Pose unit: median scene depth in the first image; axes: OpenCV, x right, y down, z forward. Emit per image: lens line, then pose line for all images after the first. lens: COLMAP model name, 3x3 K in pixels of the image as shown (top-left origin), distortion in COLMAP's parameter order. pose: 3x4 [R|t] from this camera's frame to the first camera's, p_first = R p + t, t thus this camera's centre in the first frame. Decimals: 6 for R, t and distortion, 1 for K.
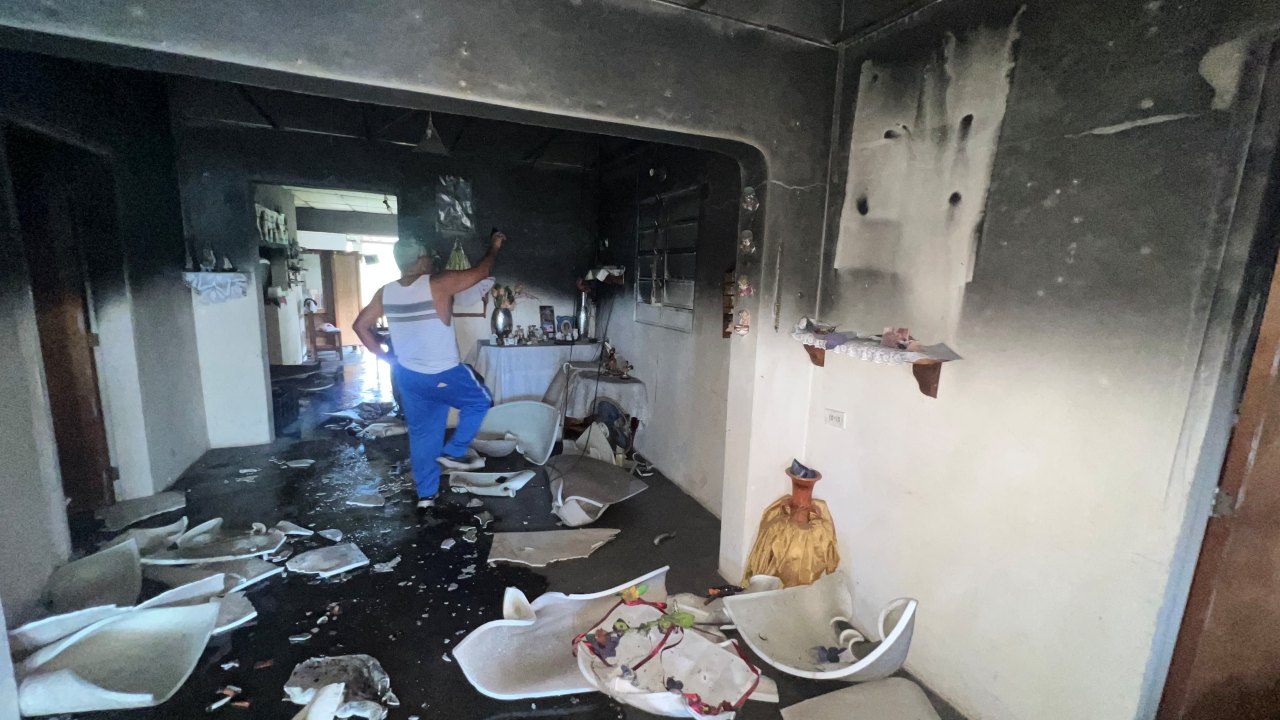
lens RADIAL K [[513.0, 0, 640.4], [0, 513.0, 362.9], [0, 0, 1]] dist [0.000773, 0.000231]
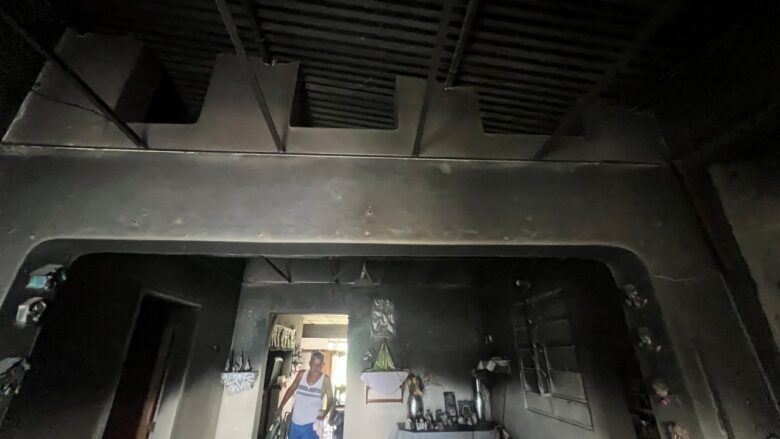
lens RADIAL K [[313.6, 0, 390.0], [0, 313.6, 219.5], [0, 0, 1]] dist [-0.002260, -0.000141]
pose [[0.937766, -0.169497, -0.303095, -0.015445], [-0.024438, 0.838422, -0.544473, -0.056491], [0.346408, 0.517995, 0.782101, 0.157240]]
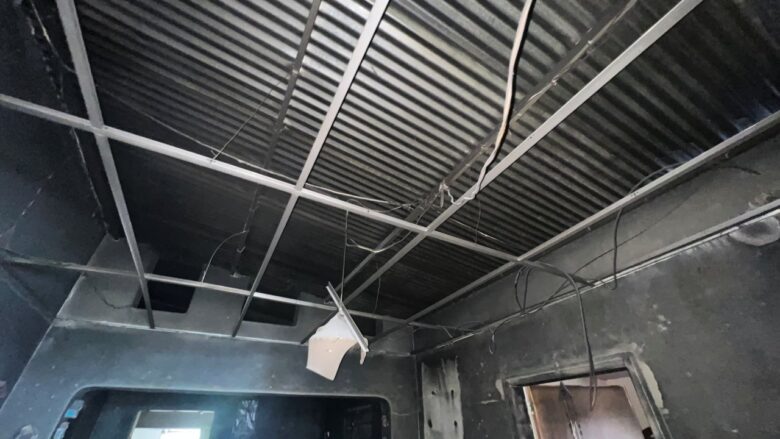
lens RADIAL K [[312.6, 0, 390.2], [0, 312.6, 221.2], [0, 0, 1]] dist [0.000773, 0.000231]
pose [[0.996130, 0.001435, 0.087880, 0.065443], [0.060798, 0.710806, -0.700755, 0.019446], [-0.063472, 0.703386, 0.707968, -0.381832]]
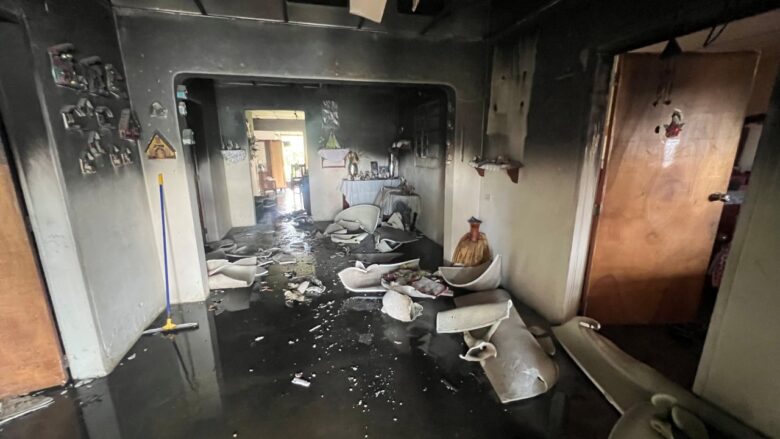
lens RADIAL K [[313.6, 0, 390.0], [0, 313.6, 219.5], [0, 0, 1]] dist [-0.002260, -0.000141]
pose [[0.988354, -0.006647, -0.152029, 0.090369], [0.014255, 0.998696, 0.049012, 0.078705], [0.151505, -0.050608, 0.987160, -0.312111]]
